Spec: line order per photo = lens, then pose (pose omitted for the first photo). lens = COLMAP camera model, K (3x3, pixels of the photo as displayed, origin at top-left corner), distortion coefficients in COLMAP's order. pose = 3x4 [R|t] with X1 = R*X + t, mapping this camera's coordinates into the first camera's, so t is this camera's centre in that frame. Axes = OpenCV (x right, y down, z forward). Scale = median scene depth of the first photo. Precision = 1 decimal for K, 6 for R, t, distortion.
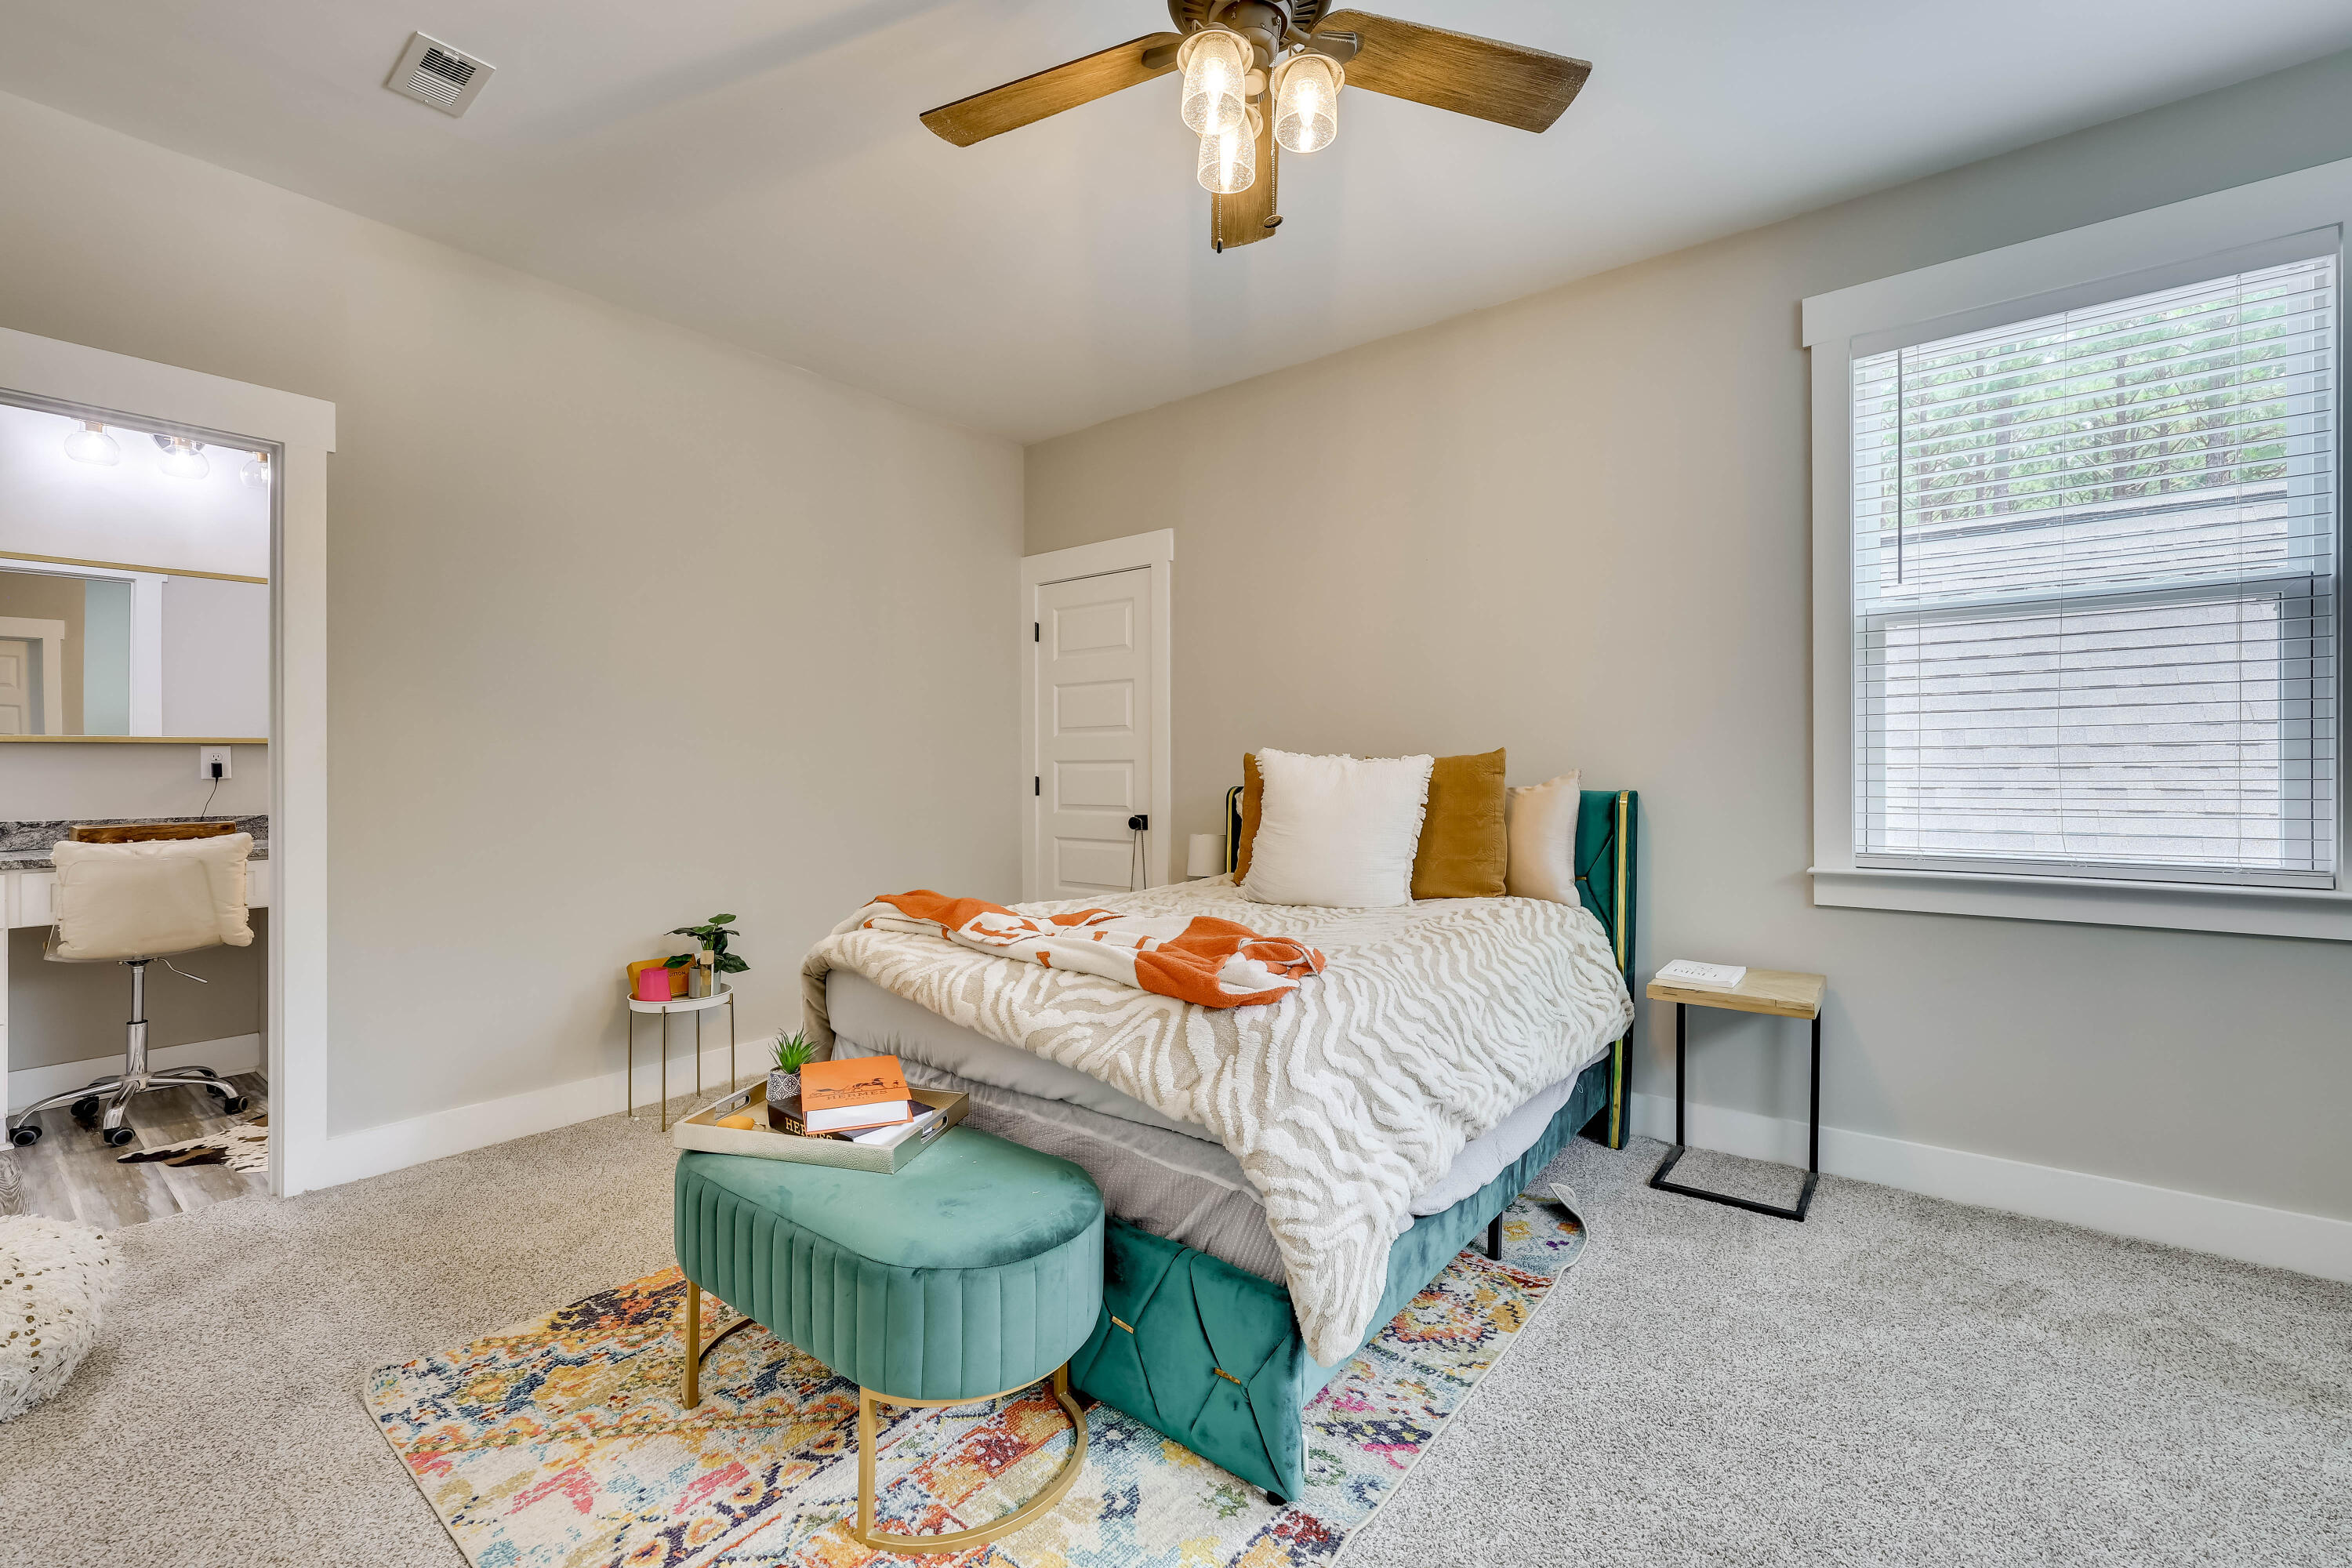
lens RADIAL K [[991.0, 0, 1161.4], [0, 991.0, 775.6], [0, 0, 1]] dist [0.003162, -0.000327]
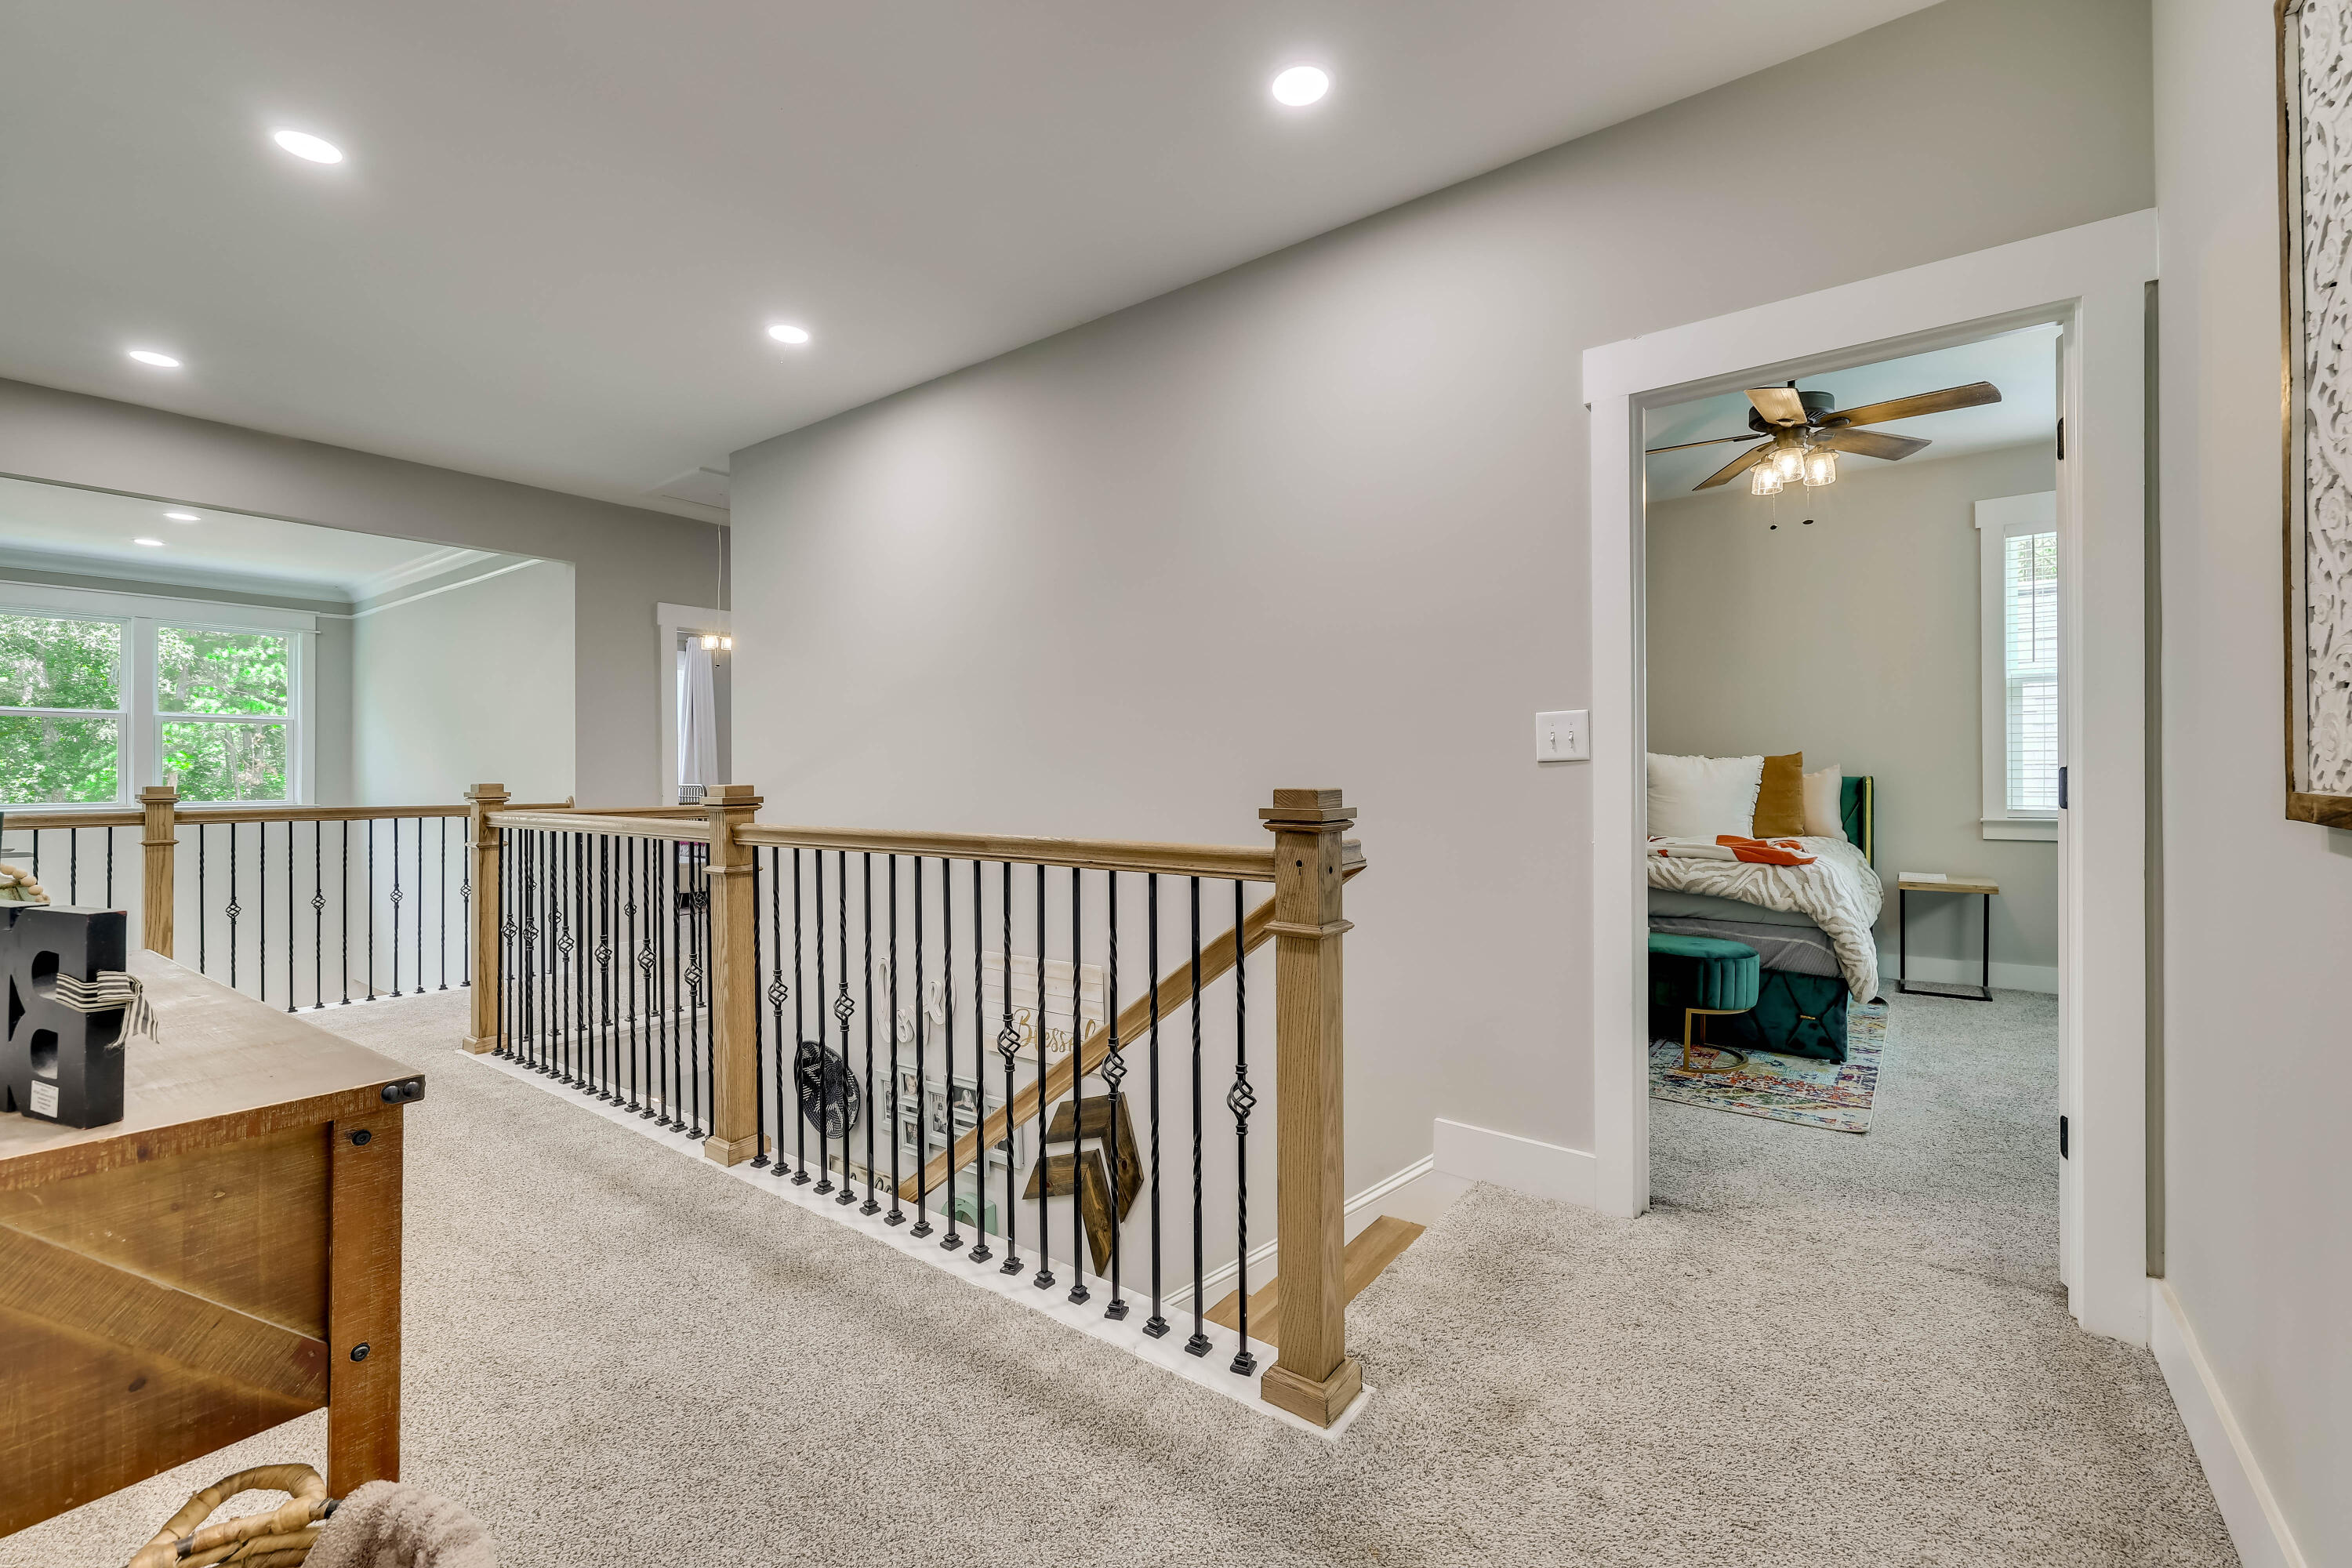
lens RADIAL K [[991.0, 0, 1171.6], [0, 991.0, 769.5], [0, 0, 1]] dist [0.003162, -0.000327]
pose [[0.999683, -0.000696, 0.025185, -0.860095], [0.000779, 0.999994, -0.003264, 0.009437], [-0.025182, 0.003282, 0.999677, -0.762833]]
